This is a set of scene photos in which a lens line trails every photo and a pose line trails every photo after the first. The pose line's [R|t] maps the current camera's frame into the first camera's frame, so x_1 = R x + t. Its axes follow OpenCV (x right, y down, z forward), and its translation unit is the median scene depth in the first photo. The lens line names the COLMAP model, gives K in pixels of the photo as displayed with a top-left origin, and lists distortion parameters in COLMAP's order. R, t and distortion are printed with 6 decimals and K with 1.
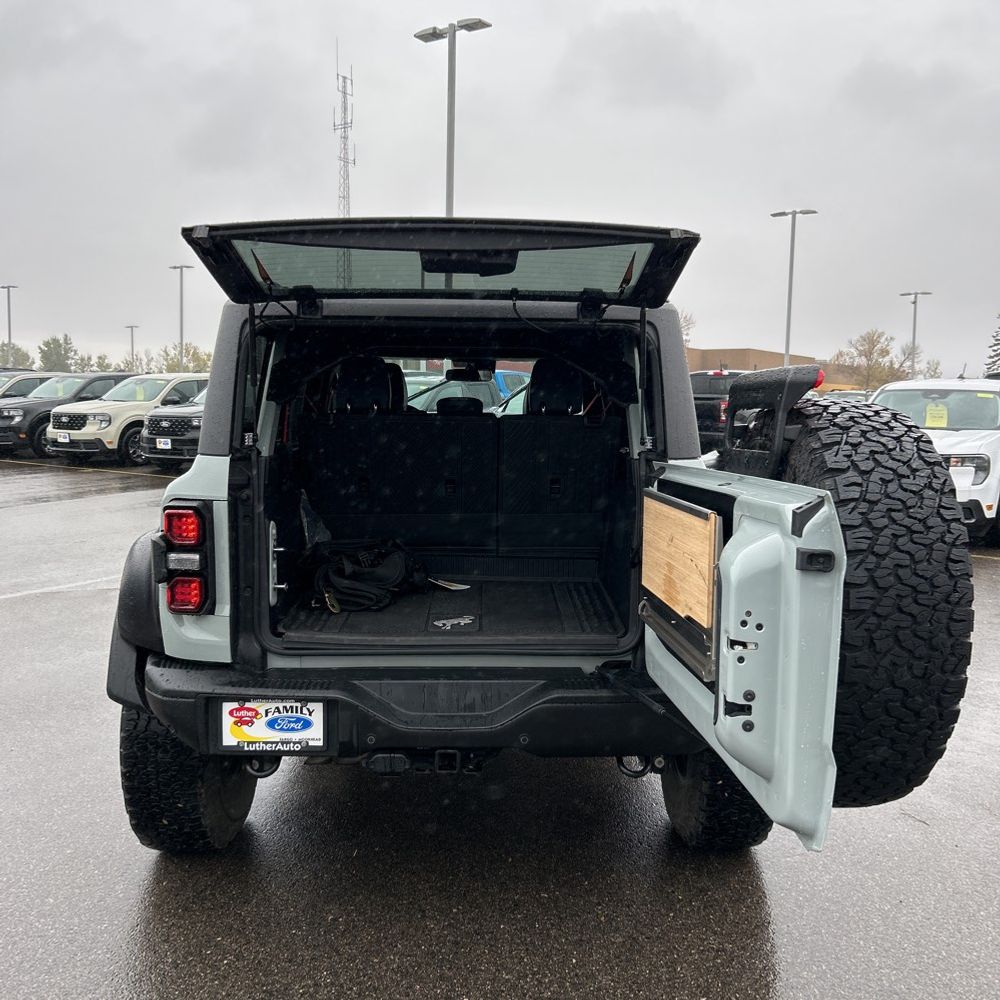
lens RADIAL K [[1005.9, 0, 500.0], [0, 1005.9, 497.7], [0, 0, 1]] dist [0.027681, 0.000000]
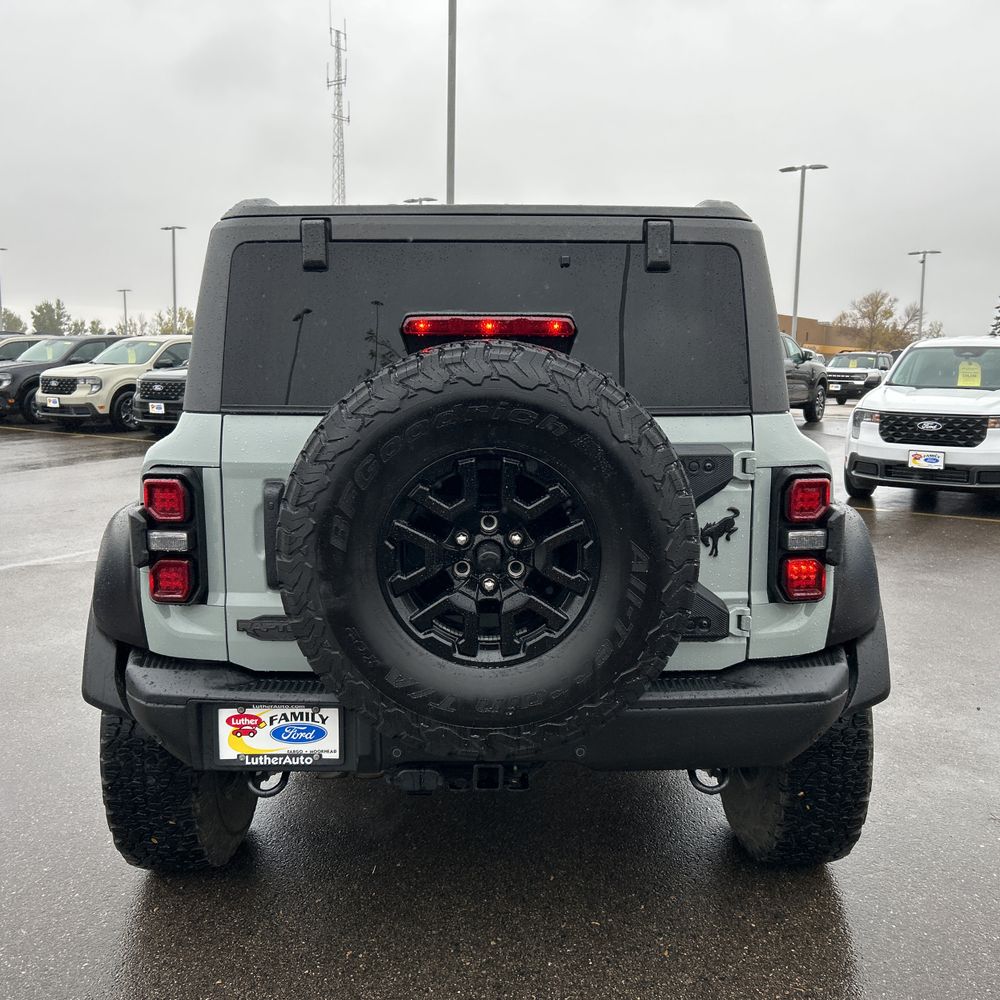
lens RADIAL K [[1005.9, 0, 498.8], [0, 1005.9, 504.4], [0, 0, 1]] dist [0.027681, 0.000000]
pose [[0.999991, -0.003957, 0.001235, -0.037226], [0.003903, 0.999153, 0.040962, 0.000523], [-0.001396, -0.040957, 0.999160, 0.147764]]
